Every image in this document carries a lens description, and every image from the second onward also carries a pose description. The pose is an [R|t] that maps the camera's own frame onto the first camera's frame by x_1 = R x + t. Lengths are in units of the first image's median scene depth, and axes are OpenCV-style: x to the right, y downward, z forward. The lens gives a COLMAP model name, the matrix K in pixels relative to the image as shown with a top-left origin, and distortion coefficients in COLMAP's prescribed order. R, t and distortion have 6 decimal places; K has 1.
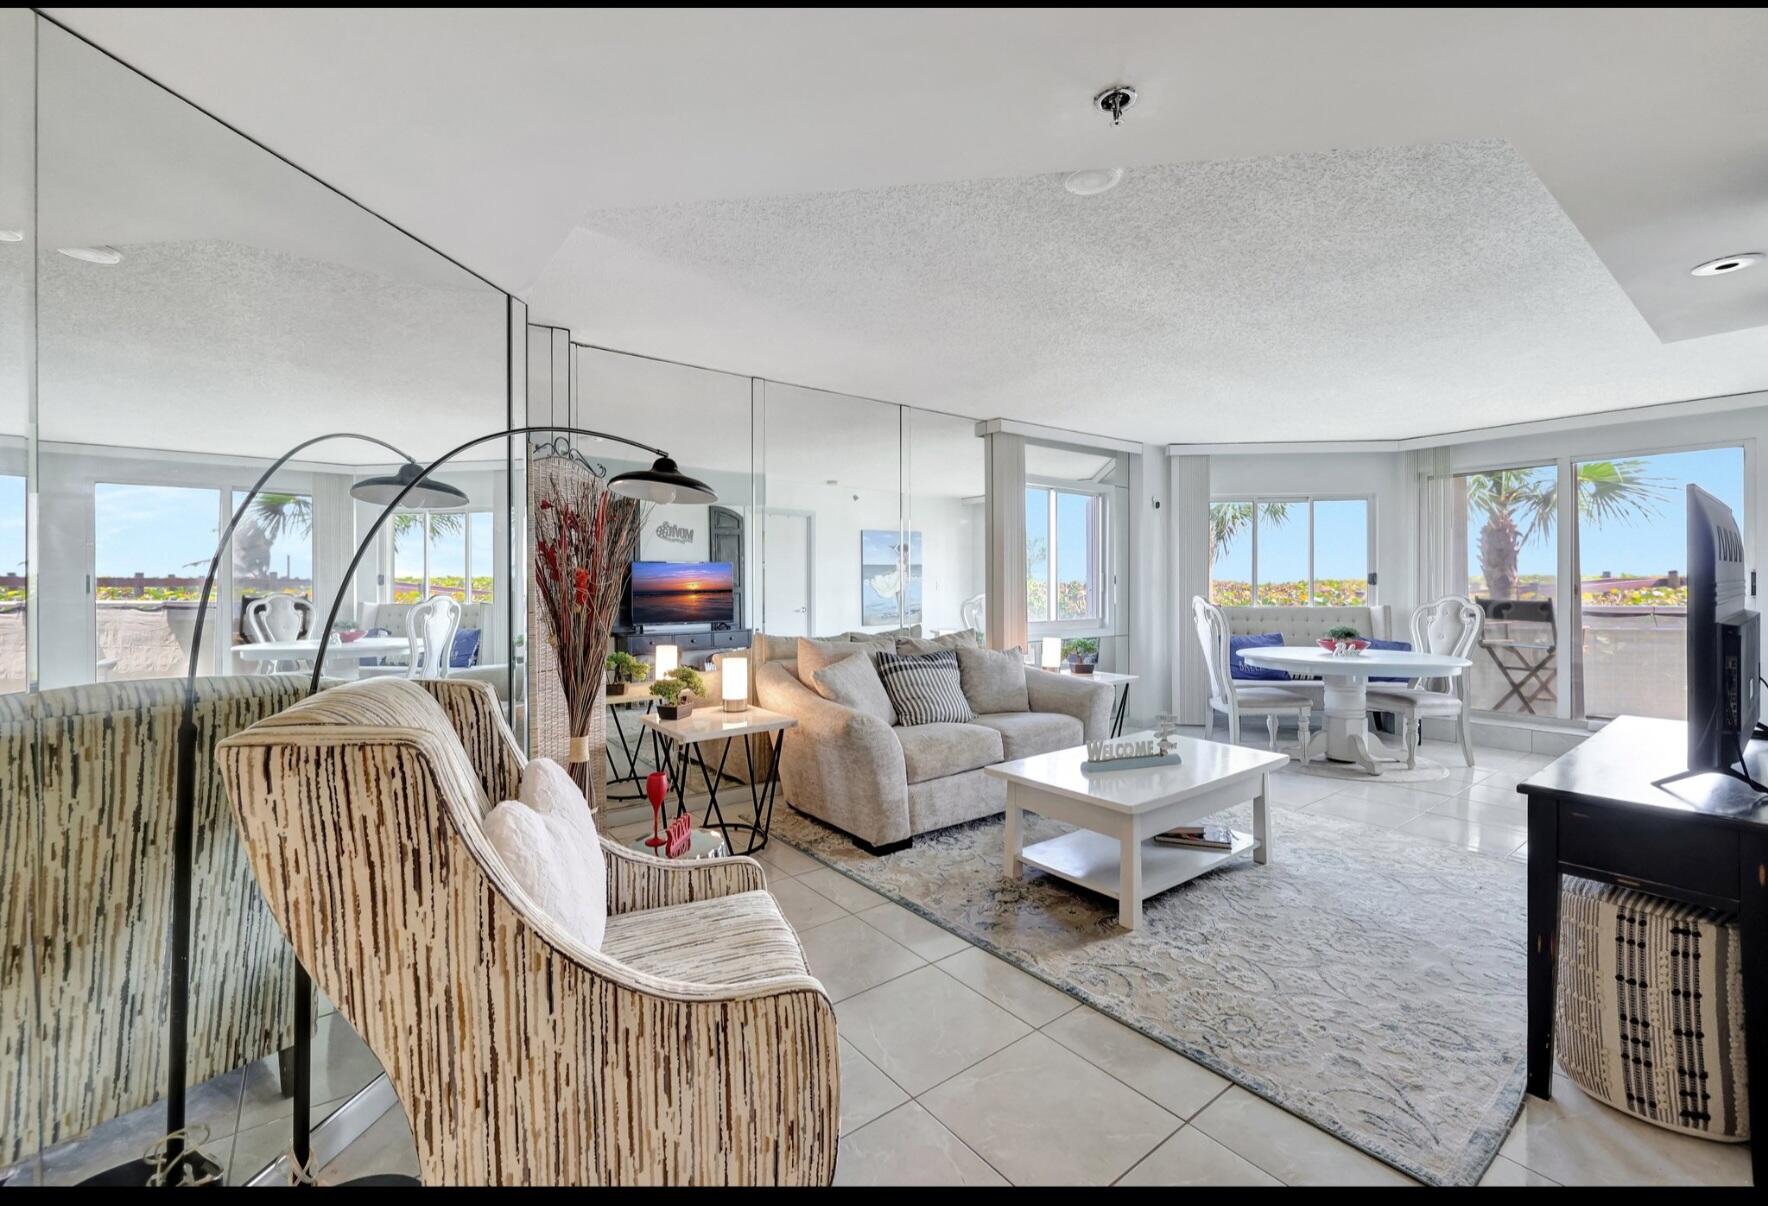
lens RADIAL K [[771.3, 0, 865.4], [0, 771.3, 589.6], [0, 0, 1]] dist [-0.002380, -0.000875]
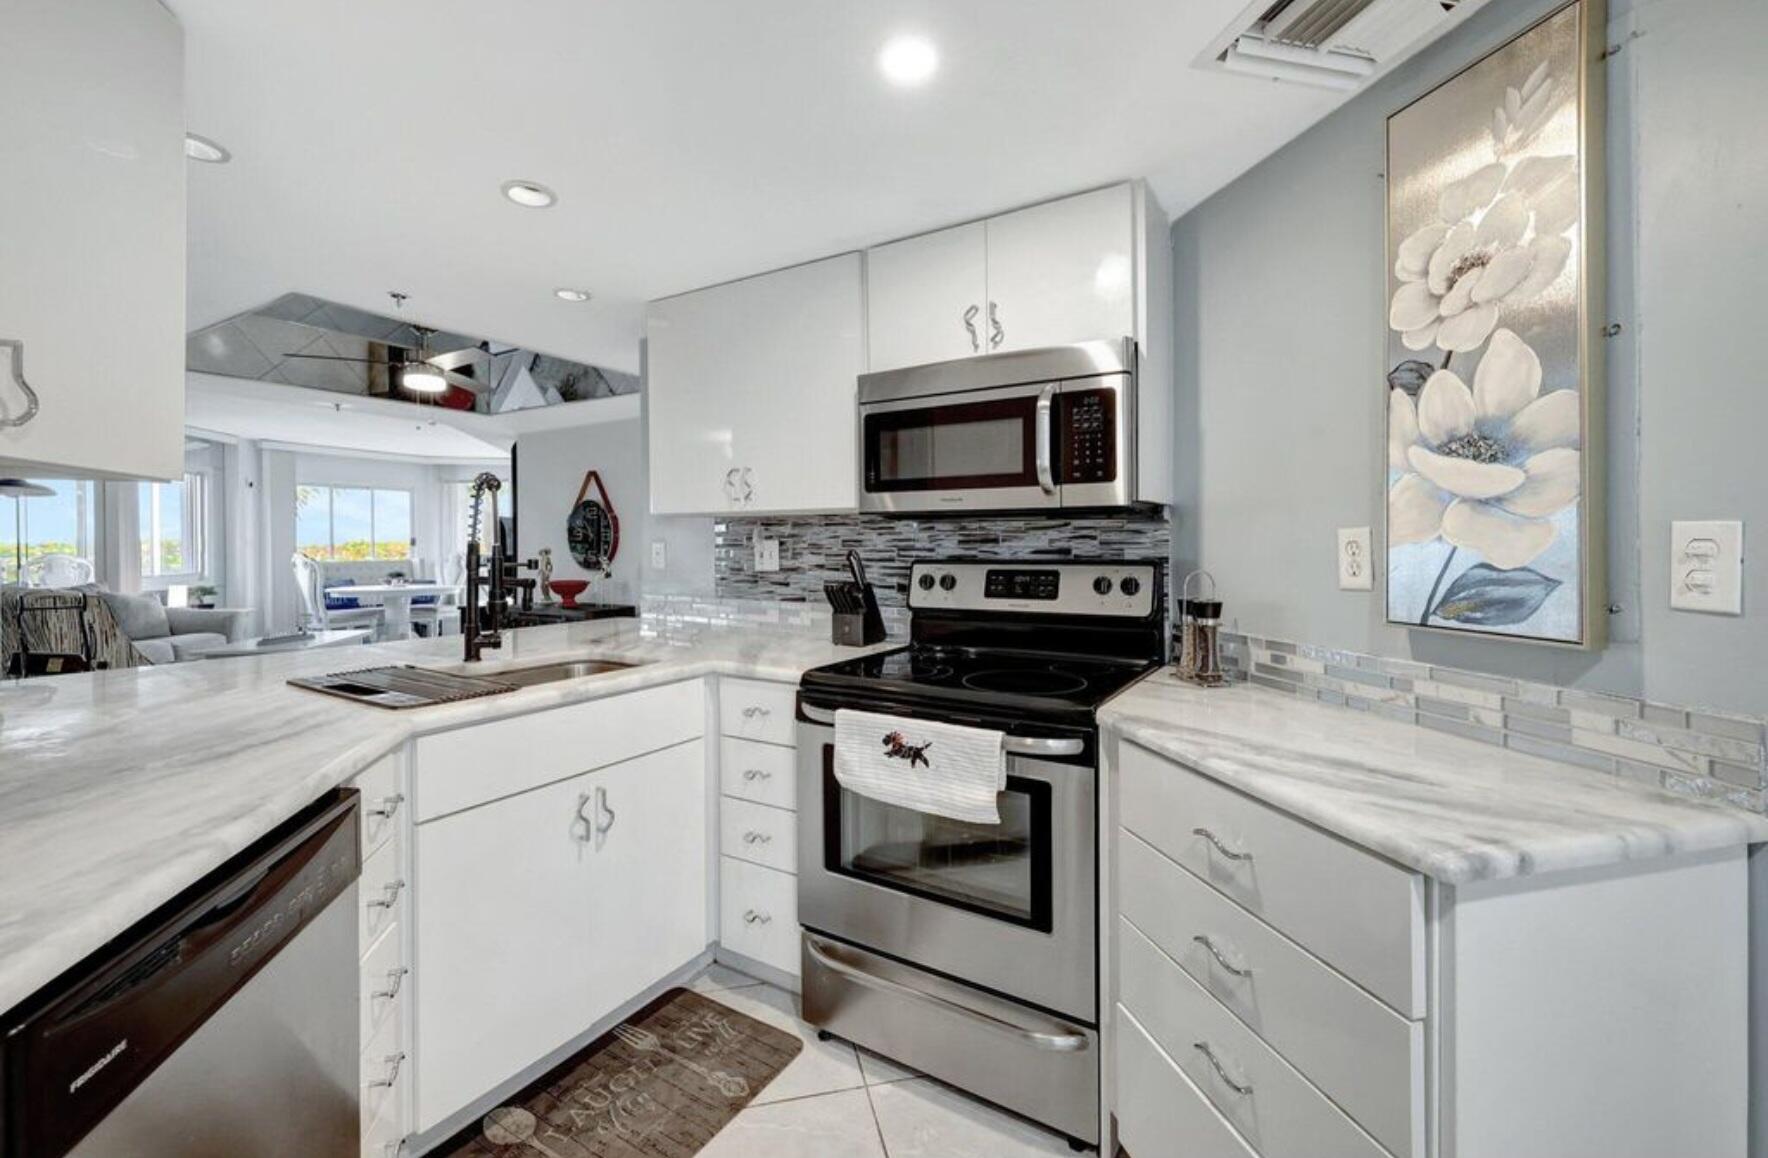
lens RADIAL K [[772.9, 0, 890.3], [0, 772.9, 553.4], [0, 0, 1]] dist [-0.005030, -0.000624]
pose [[0.422860, -0.008577, 0.906154, -0.427862], [0.005118, 0.999962, 0.007076, 0.005322], [-0.906180, 0.001646, 0.422888, -0.656806]]
